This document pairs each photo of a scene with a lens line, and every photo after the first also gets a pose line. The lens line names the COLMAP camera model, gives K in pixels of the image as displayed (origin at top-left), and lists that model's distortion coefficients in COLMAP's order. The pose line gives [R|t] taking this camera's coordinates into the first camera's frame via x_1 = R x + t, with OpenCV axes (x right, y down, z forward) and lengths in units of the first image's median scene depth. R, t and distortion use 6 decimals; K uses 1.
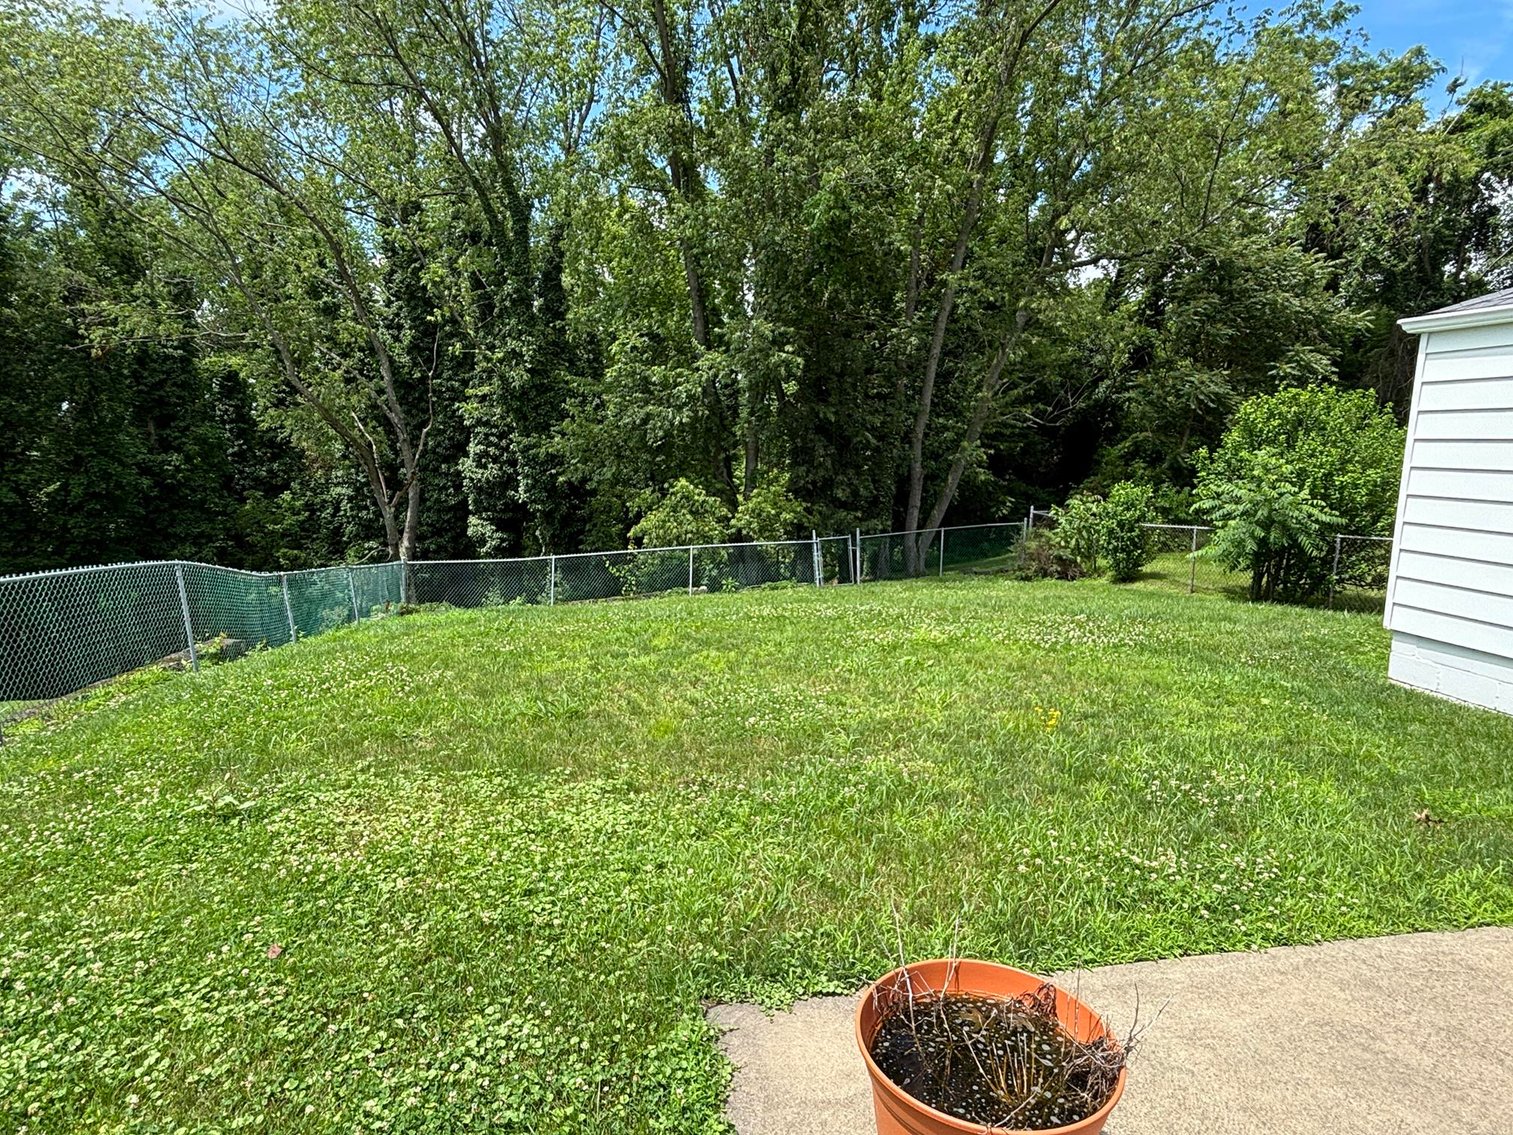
lens RADIAL K [[855.8, 0, 755.0], [0, 855.8, 596.6], [0, 0, 1]] dist [0.000099, -0.004239]
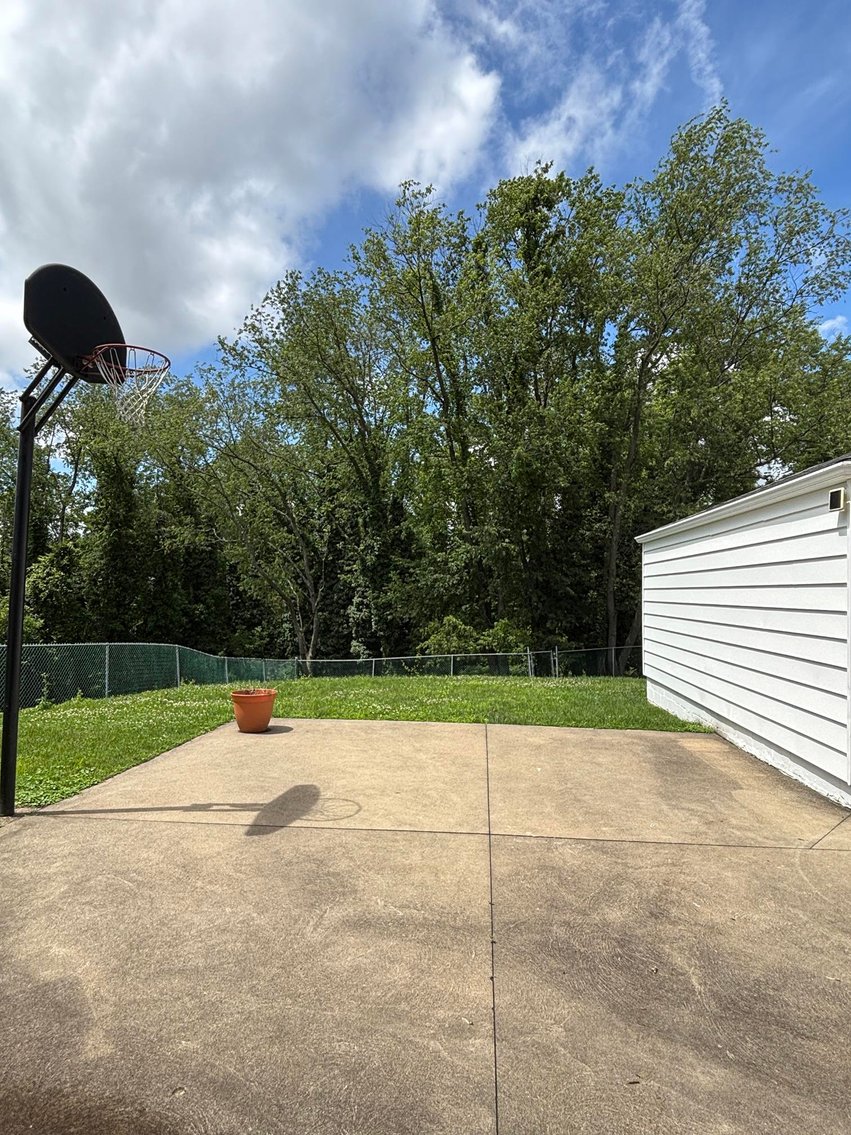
lens RADIAL K [[642.0, 0, 431.5], [0, 642.0, 588.2], [0, 0, 1]] dist [0.000099, -0.004239]
pose [[0.964425, -0.012762, -0.264050, 0.191170], [-0.037615, 0.982047, -0.184851, 0.040556], [0.261668, 0.188207, 0.946630, -0.204413]]
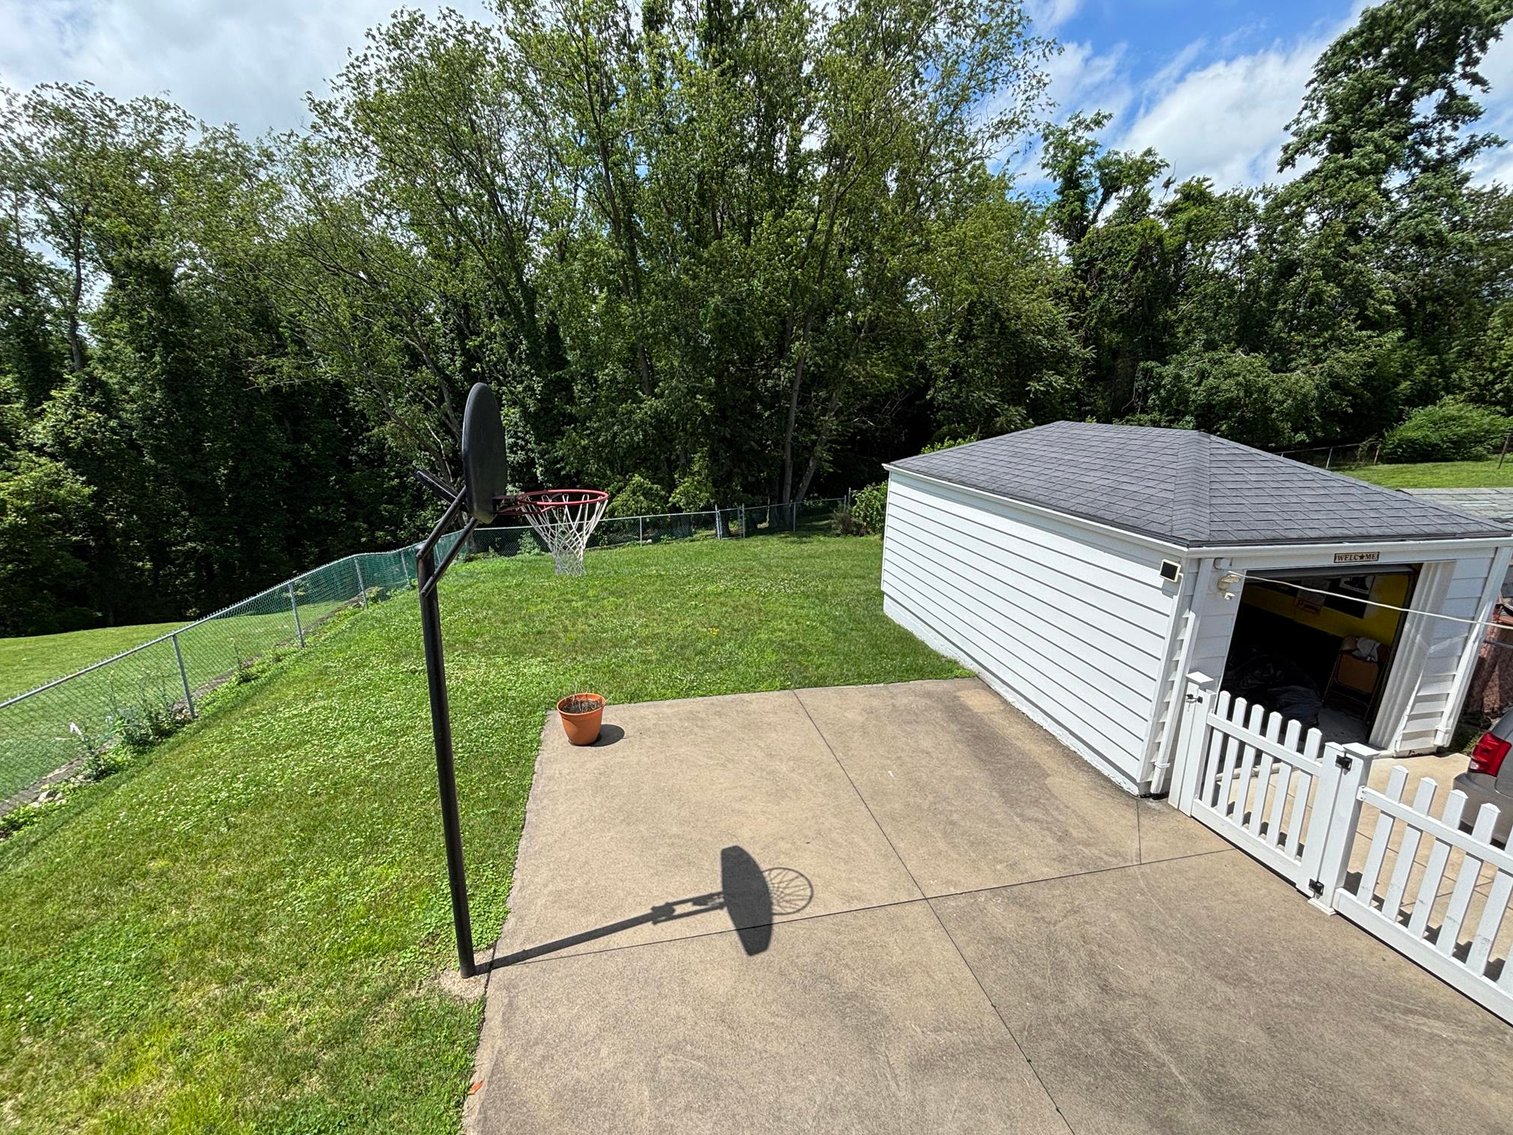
lens RADIAL K [[647.9, 0, 759.1], [0, 647.9, 582.2], [0, 0, 1]] dist [-0.000219, -0.000209]
pose [[0.999382, -0.013225, 0.032581, 0.097157], [0.009713, 0.994351, 0.105698, -0.052817], [-0.033795, -0.105316, 0.993864, -0.234733]]
